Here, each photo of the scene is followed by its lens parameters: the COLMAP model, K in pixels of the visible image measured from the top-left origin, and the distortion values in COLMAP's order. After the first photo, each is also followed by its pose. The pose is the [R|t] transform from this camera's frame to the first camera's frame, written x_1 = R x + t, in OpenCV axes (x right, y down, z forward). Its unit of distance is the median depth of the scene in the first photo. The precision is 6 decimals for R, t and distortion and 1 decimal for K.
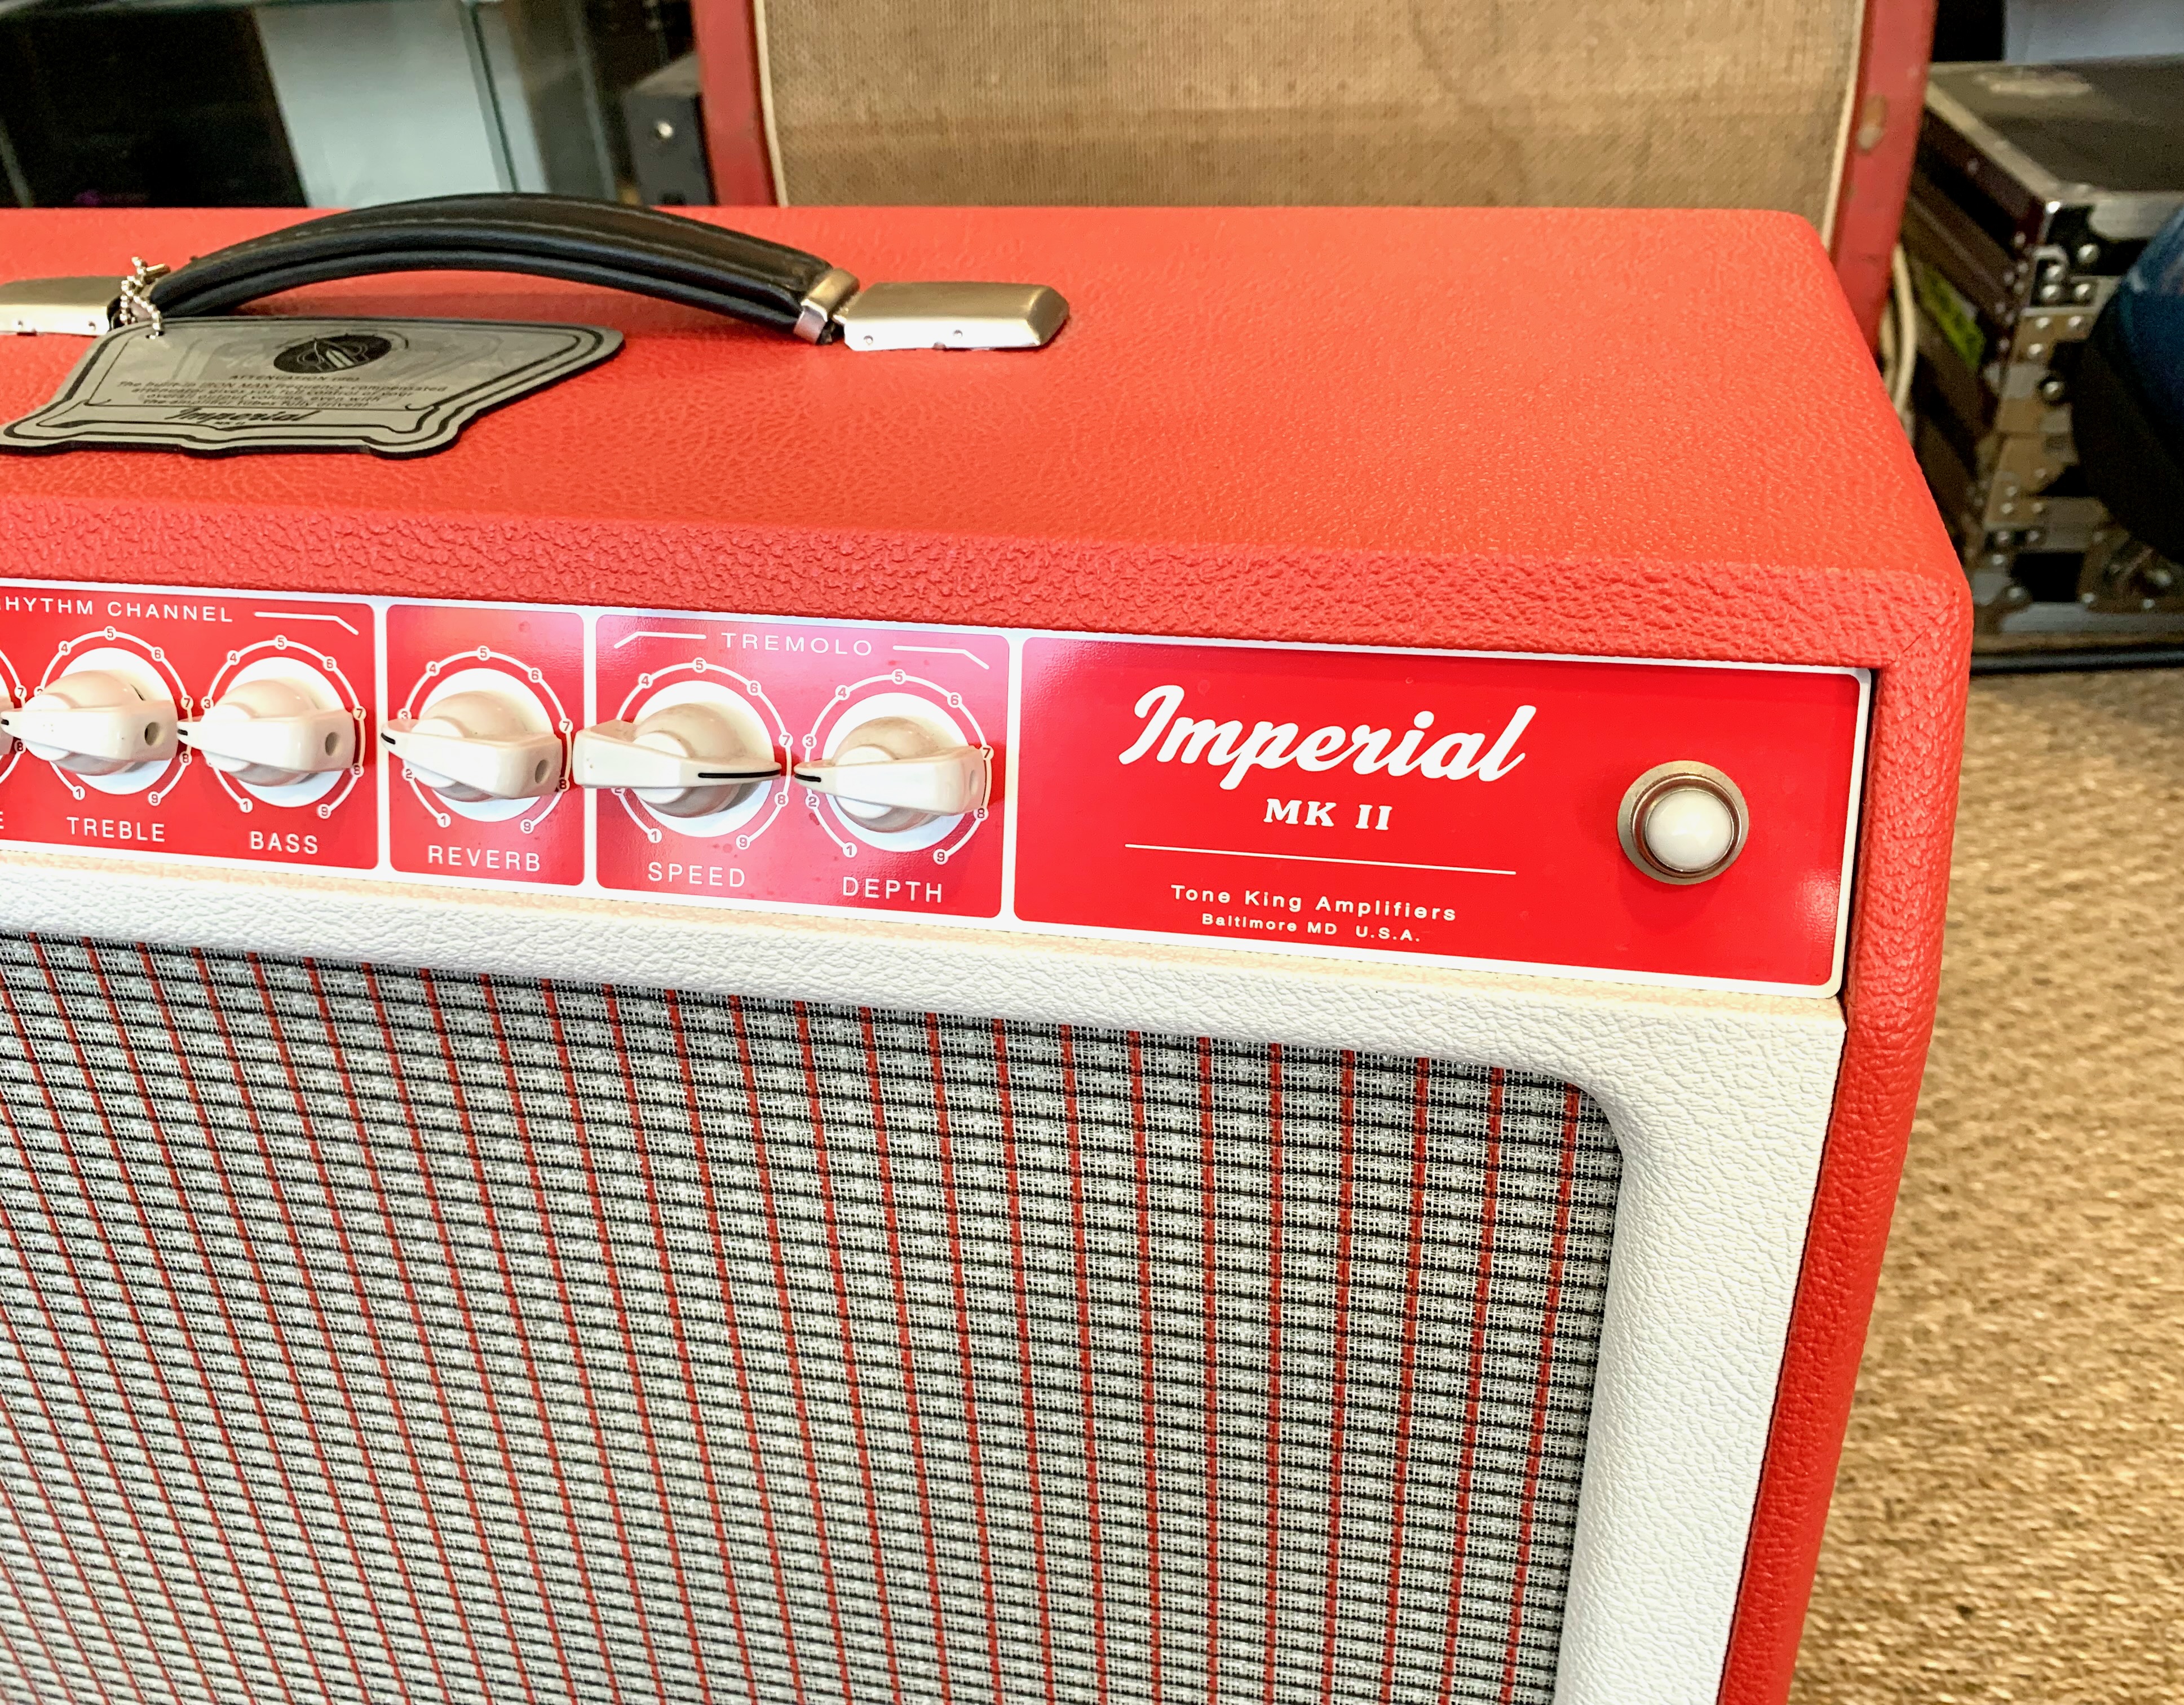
lens RADIAL K [[1704.8, 0, 1091.8], [0, 1704.8, 854.6], [0, 0, 1]] dist [0.001027, -0.000196]
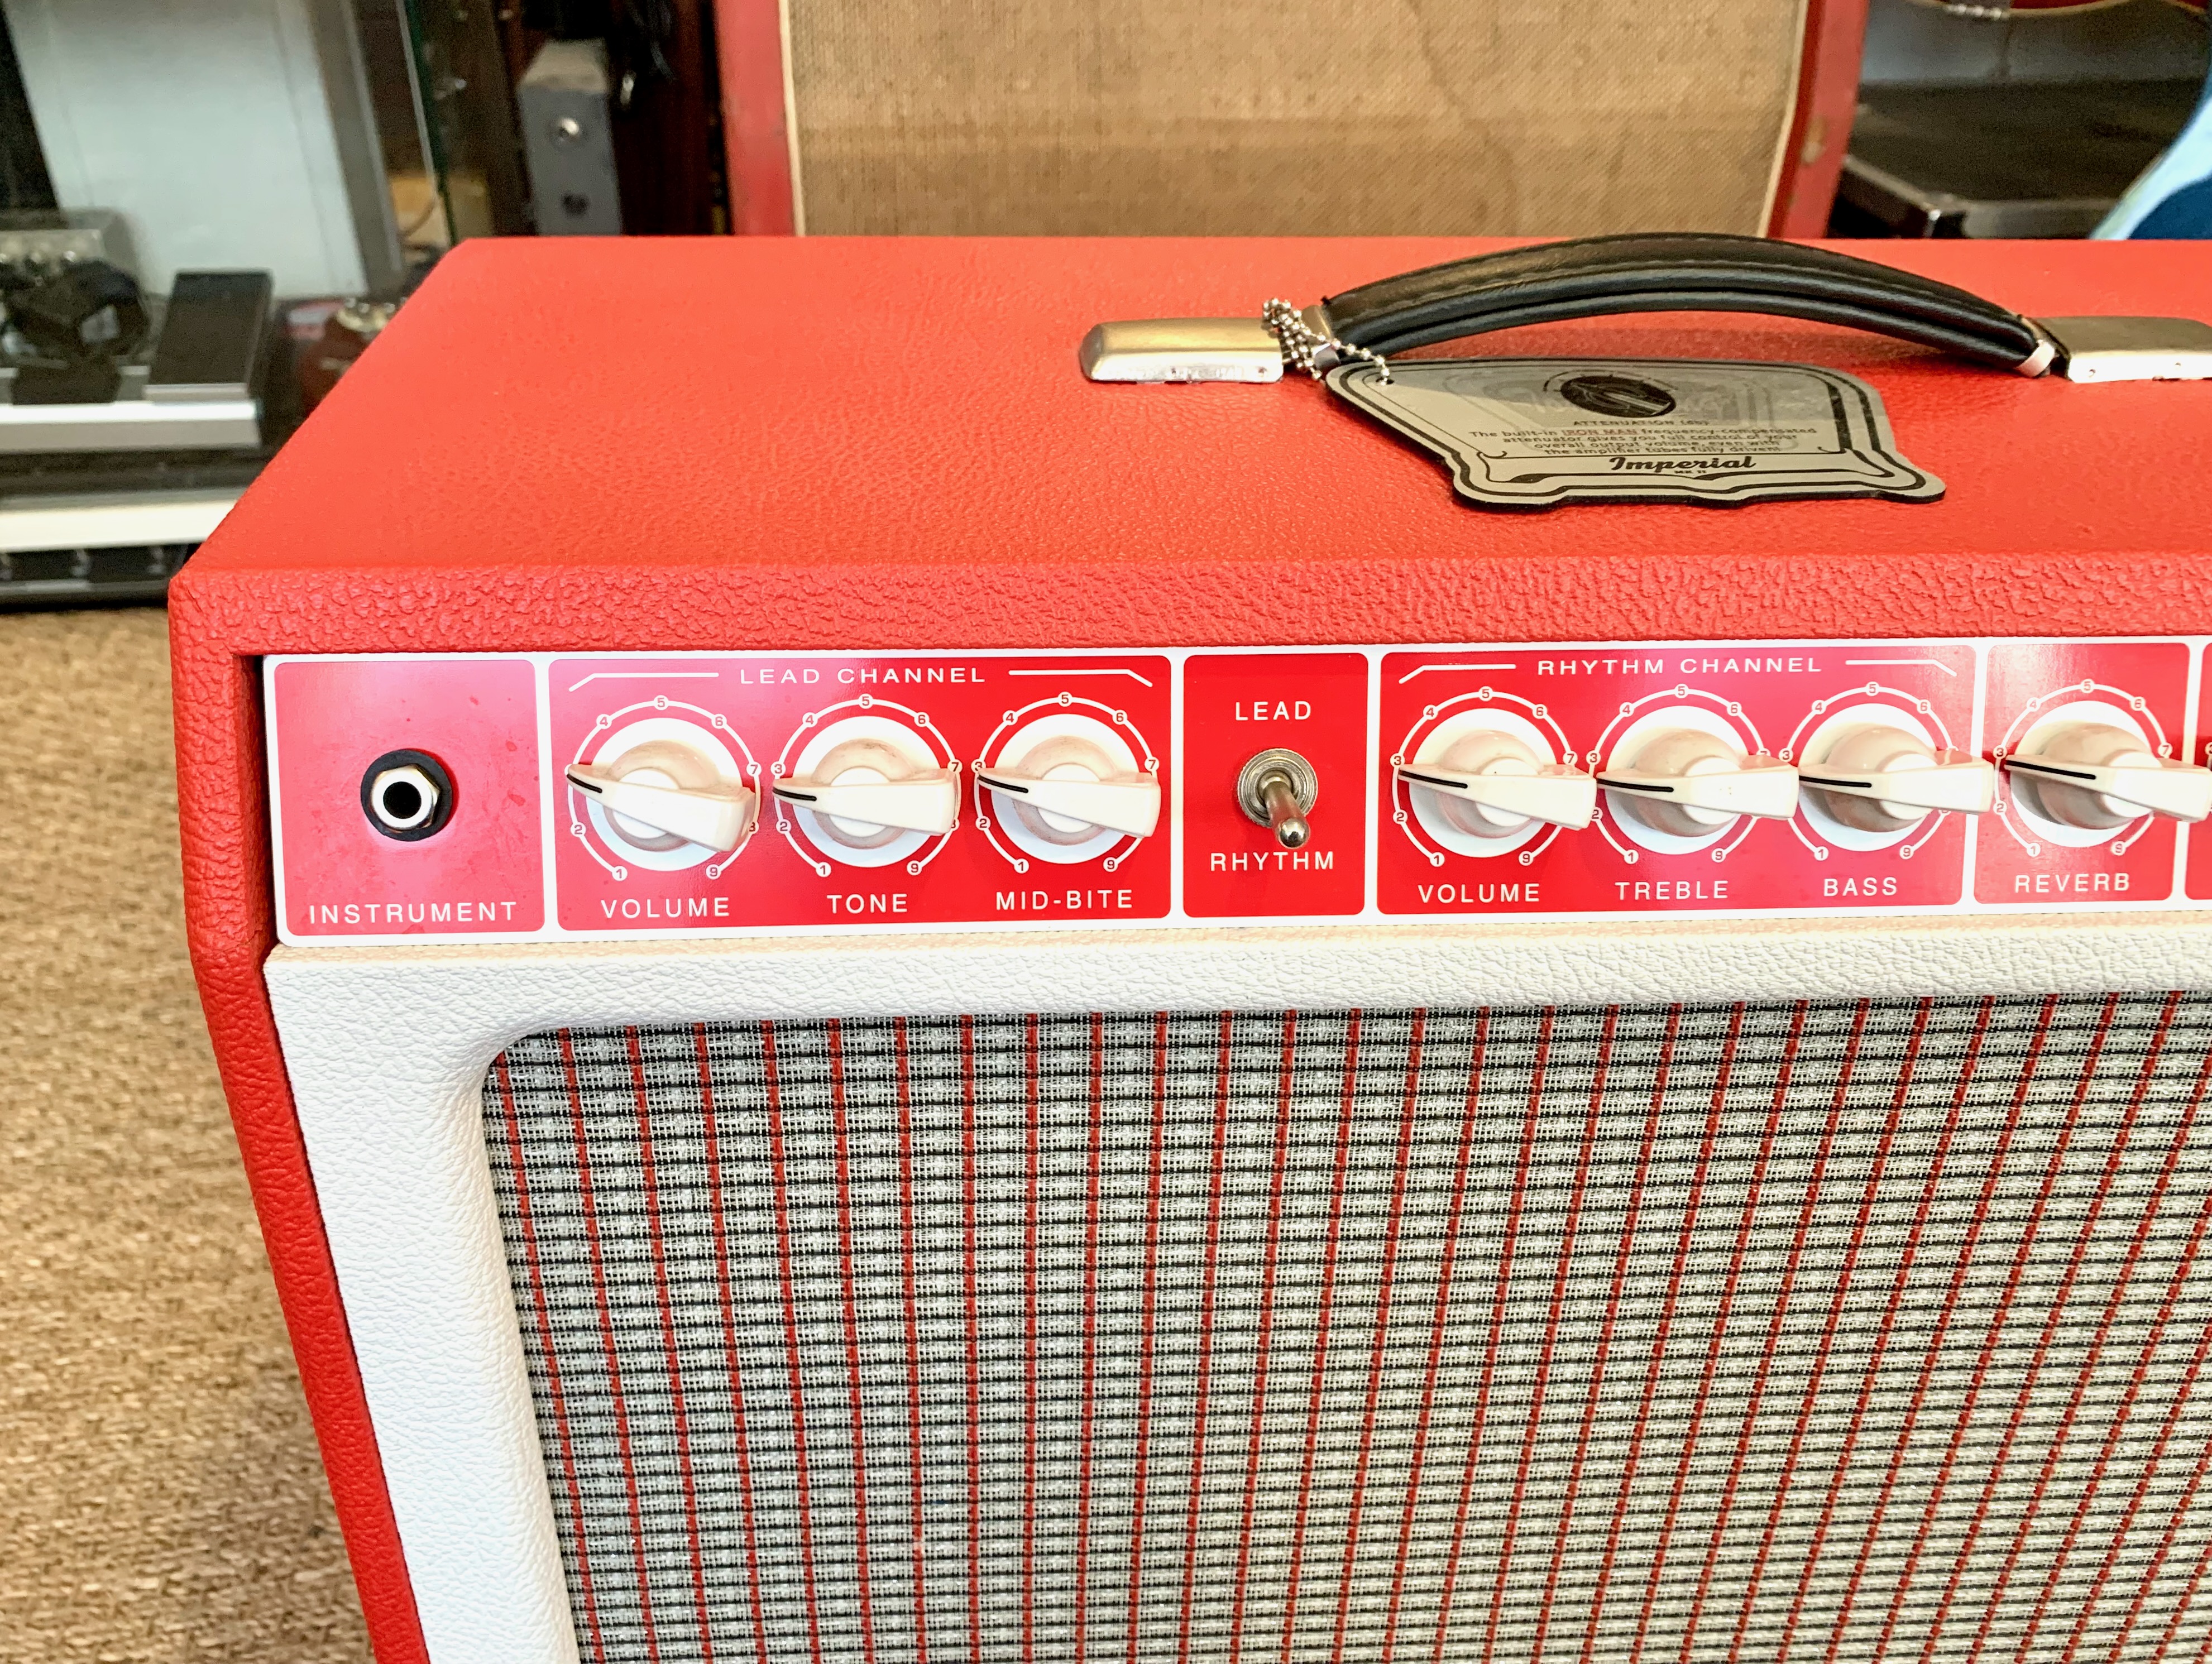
lens RADIAL K [[1684.3, 0, 1108.2], [0, 1684.3, 827.8], [0, 0, 1]] dist [0.020182, -0.040385]
pose [[0.967339, -0.085247, 0.238723, -0.289561], [0.086627, 0.996230, 0.004726, -0.021603], [-0.238226, 0.016109, 0.971076, 0.034604]]
